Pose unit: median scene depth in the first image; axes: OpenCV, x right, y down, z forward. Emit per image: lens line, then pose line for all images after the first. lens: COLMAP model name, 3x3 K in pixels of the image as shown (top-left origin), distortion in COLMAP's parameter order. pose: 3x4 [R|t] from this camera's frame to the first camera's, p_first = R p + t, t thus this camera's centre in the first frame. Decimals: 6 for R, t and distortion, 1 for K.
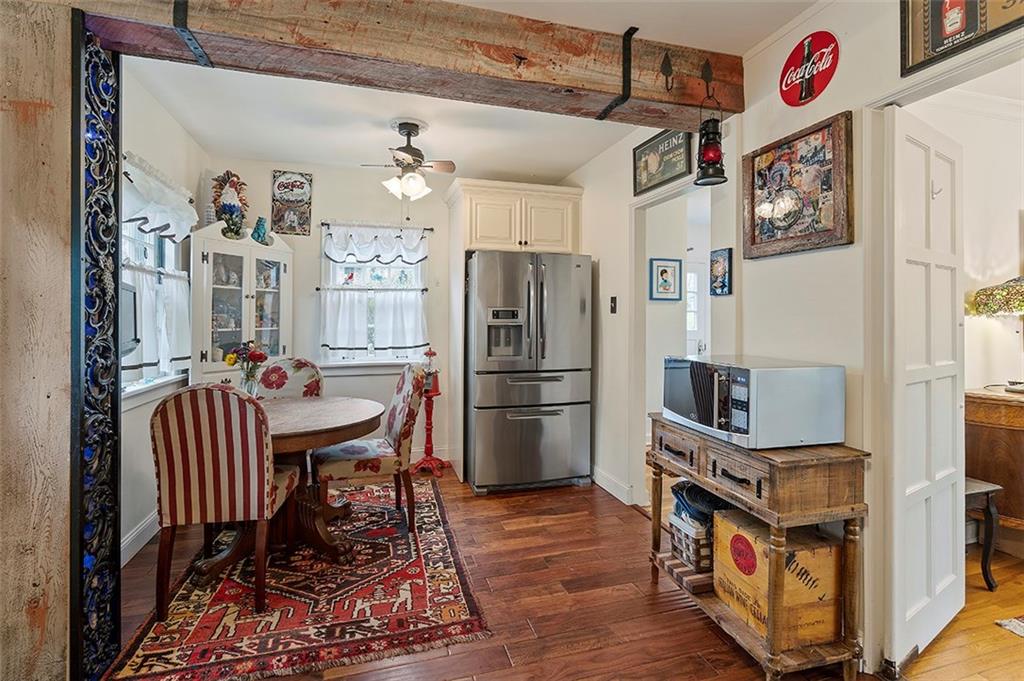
lens RADIAL K [[471.8, 0, 510.1], [0, 471.8, 310.5], [0, 0, 1]] dist [-0.002999, 0.000452]
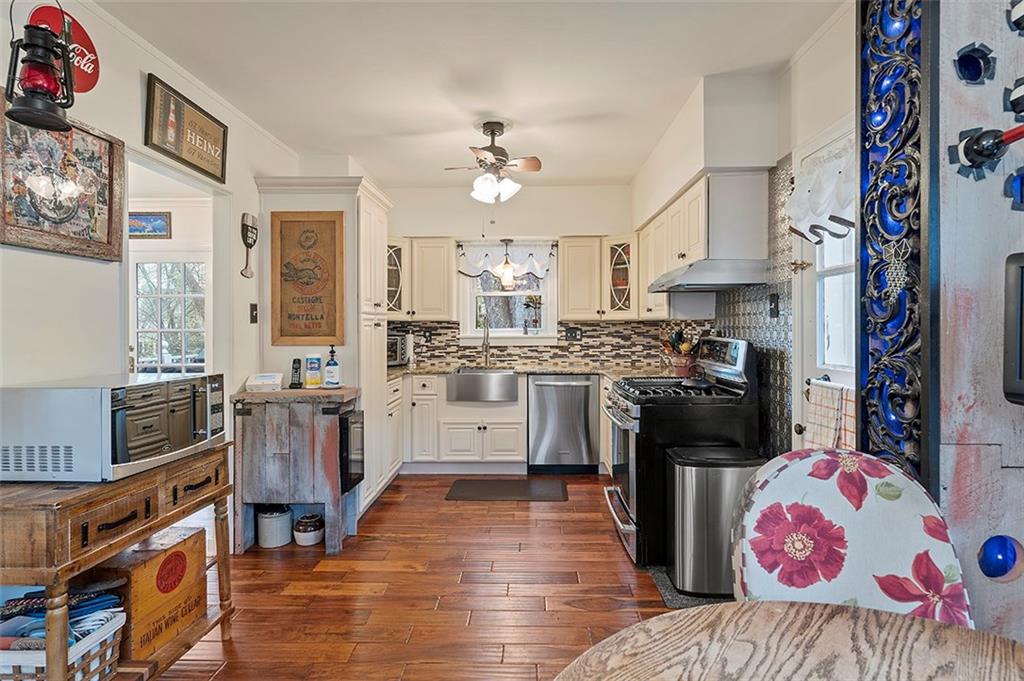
lens RADIAL K [[503.9, 0, 515.7], [0, 503.9, 343.1], [0, 0, 1]] dist [0.000791, -0.000005]
pose [[-0.952311, -0.007918, 0.305028, -0.487047], [-0.003344, 0.999874, 0.015515, 0.023356], [-0.305112, 0.013755, -0.952217, 1.720566]]
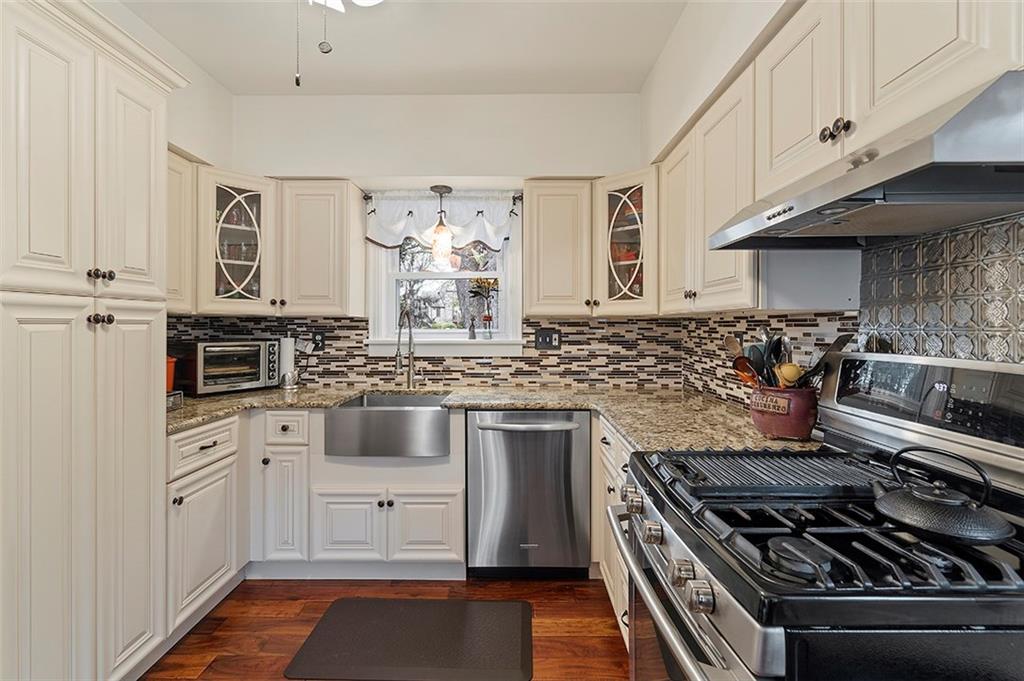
lens RADIAL K [[471.8, 0, 509.6], [0, 471.8, 333.5], [0, 0, 1]] dist [-0.002999, 0.000452]
pose [[-0.958941, -0.006229, 0.283537, -0.413087], [-0.007712, 0.999962, -0.004114, 0.017064], [-0.283500, -0.006131, -0.958953, 1.312393]]
